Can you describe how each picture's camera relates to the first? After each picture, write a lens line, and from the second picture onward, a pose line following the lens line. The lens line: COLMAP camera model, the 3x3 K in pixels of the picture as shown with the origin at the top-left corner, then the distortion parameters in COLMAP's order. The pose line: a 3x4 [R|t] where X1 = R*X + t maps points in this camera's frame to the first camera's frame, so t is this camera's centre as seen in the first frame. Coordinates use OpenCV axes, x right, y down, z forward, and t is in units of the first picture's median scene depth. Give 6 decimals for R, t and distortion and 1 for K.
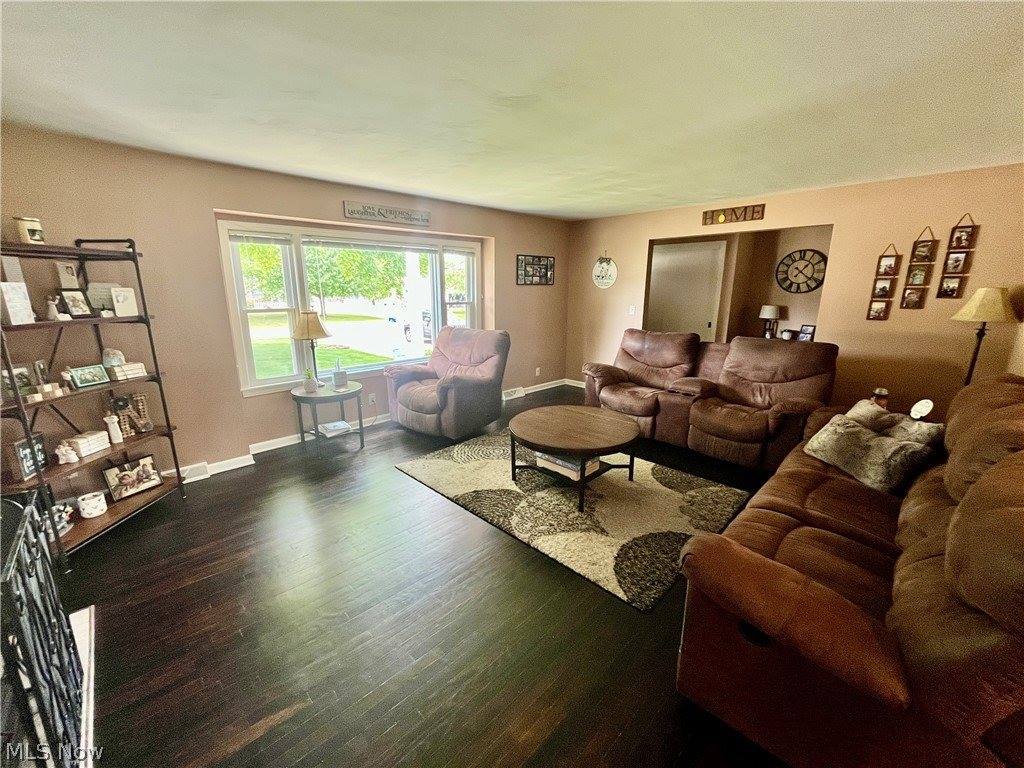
lens RADIAL K [[415.2, 0, 511.1], [0, 415.2, 382.7], [0, 0, 1]] dist [0.003323, 0.000897]
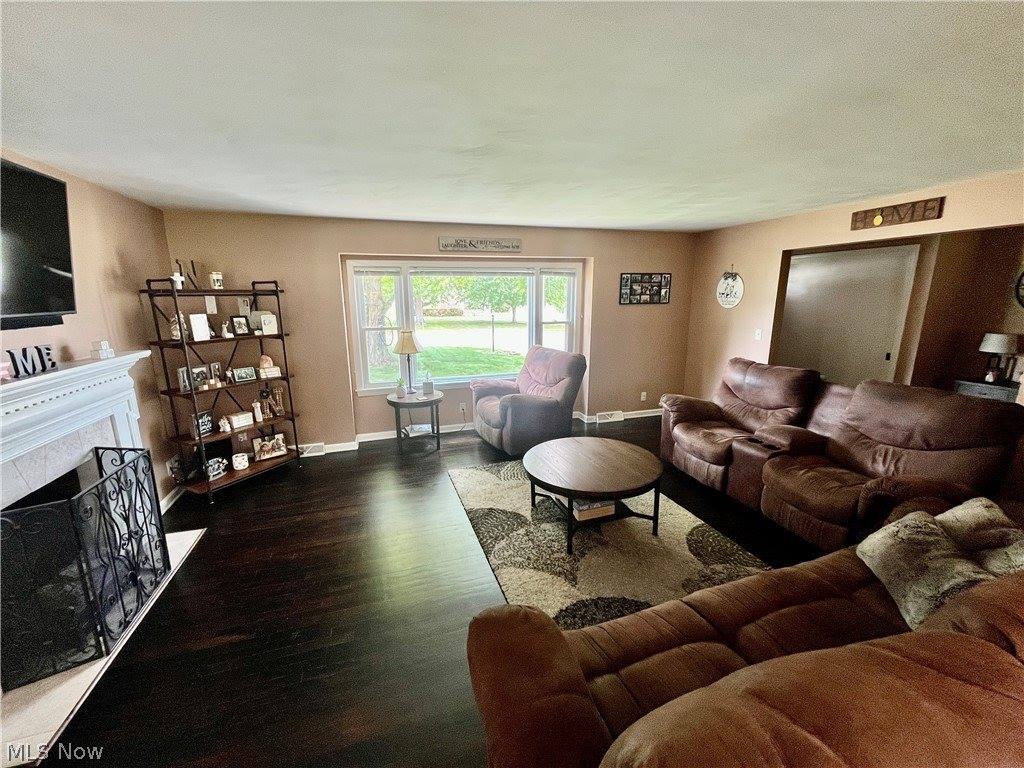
lens RADIAL K [[415.2, 0, 510.5], [0, 415.2, 382.1], [0, 0, 1]] dist [0.003323, 0.000897]
pose [[0.897809, 0.083801, -0.432338, 0.301293], [-0.092102, 0.995748, 0.001745, -0.049836], [0.430645, 0.038253, 0.901710, 0.049159]]
